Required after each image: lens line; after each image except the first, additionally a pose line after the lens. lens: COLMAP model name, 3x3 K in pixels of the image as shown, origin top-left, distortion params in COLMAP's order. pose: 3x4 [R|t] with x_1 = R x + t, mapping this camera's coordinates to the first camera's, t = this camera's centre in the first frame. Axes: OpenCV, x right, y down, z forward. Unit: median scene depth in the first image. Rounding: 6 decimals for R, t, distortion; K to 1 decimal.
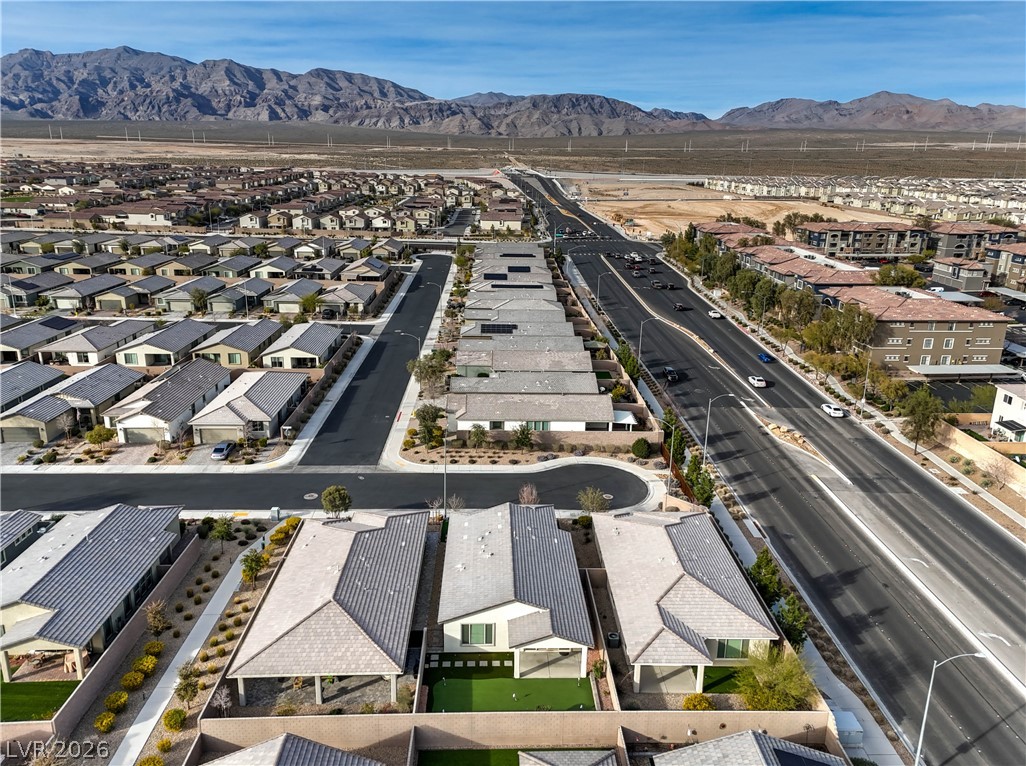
lens RADIAL K [[747.6, 0, 516.0], [0, 747.6, 383.6], [0, 0, 1]] dist [0.107926, -0.077366]
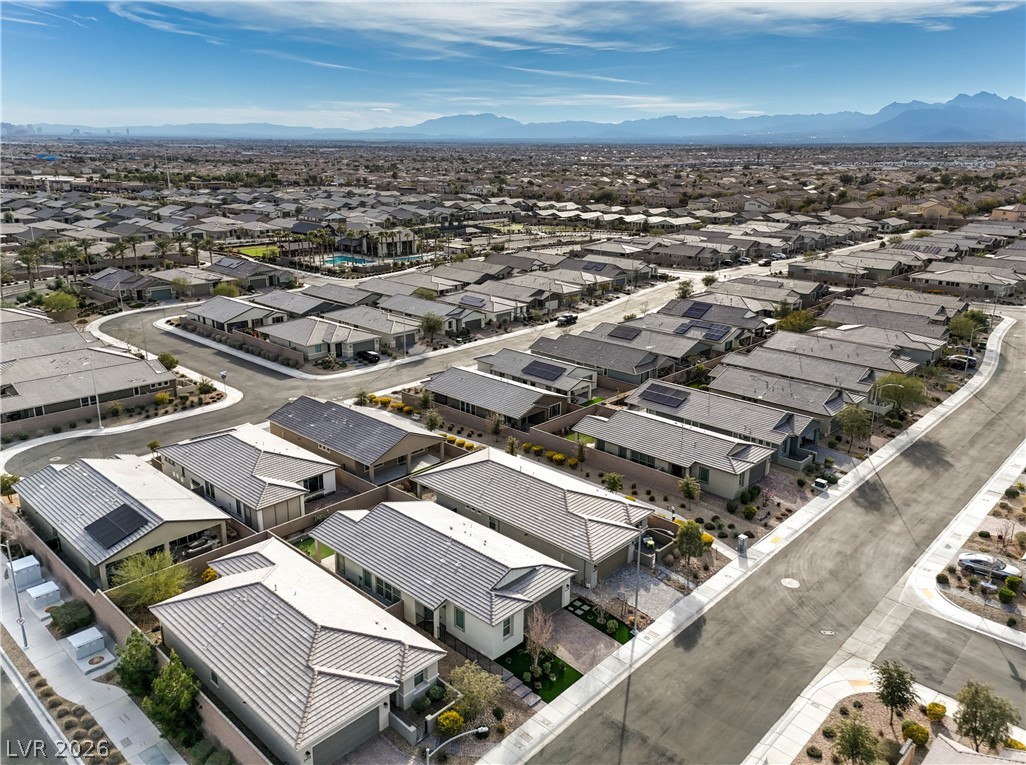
lens RADIAL K [[757.9, 0, 523.7], [0, 757.9, 380.0], [0, 0, 1]] dist [0.105016, -0.083686]
pose [[-0.704545, 0.182481, -0.685797, 0.139111], [-0.230491, 0.855142, 0.464333, -0.108753], [0.671186, 0.485214, -0.560426, 0.378814]]
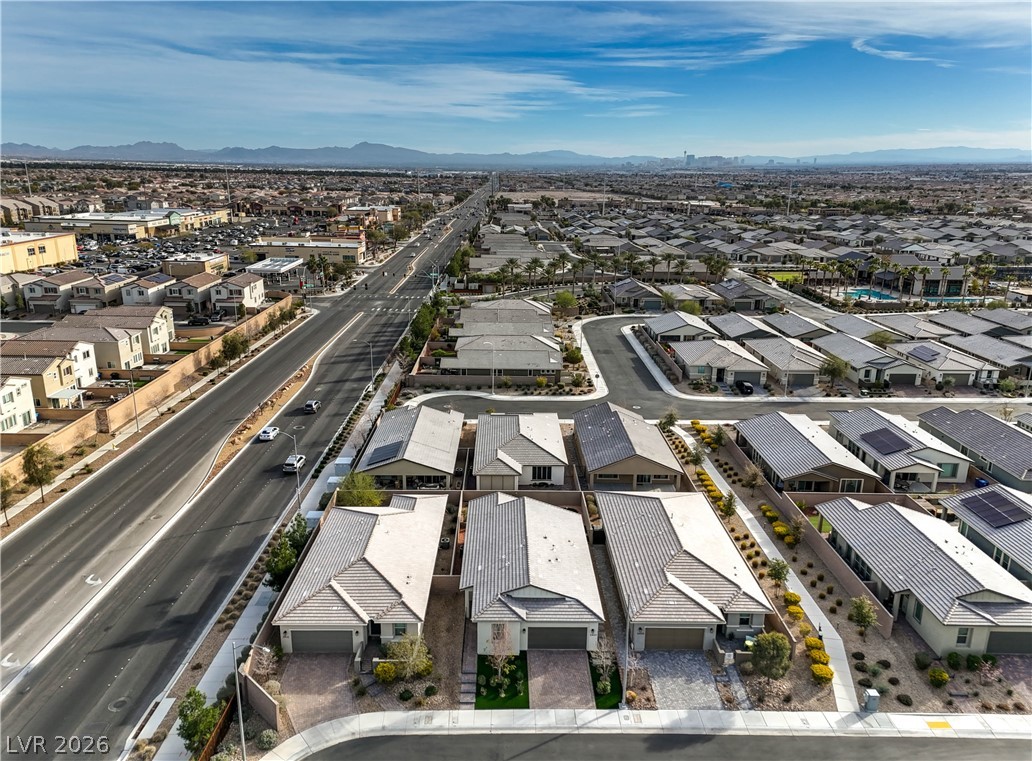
lens RADIAL K [[749.0, 0, 519.7], [0, 749.0, 385.4], [0, 0, 1]] dist [0.104574, -0.071731]
pose [[-0.999336, -0.036074, 0.005082, 0.001817], [-0.027337, 0.834761, 0.549934, -0.132948], [-0.024081, 0.549430, -0.835193, 0.436180]]
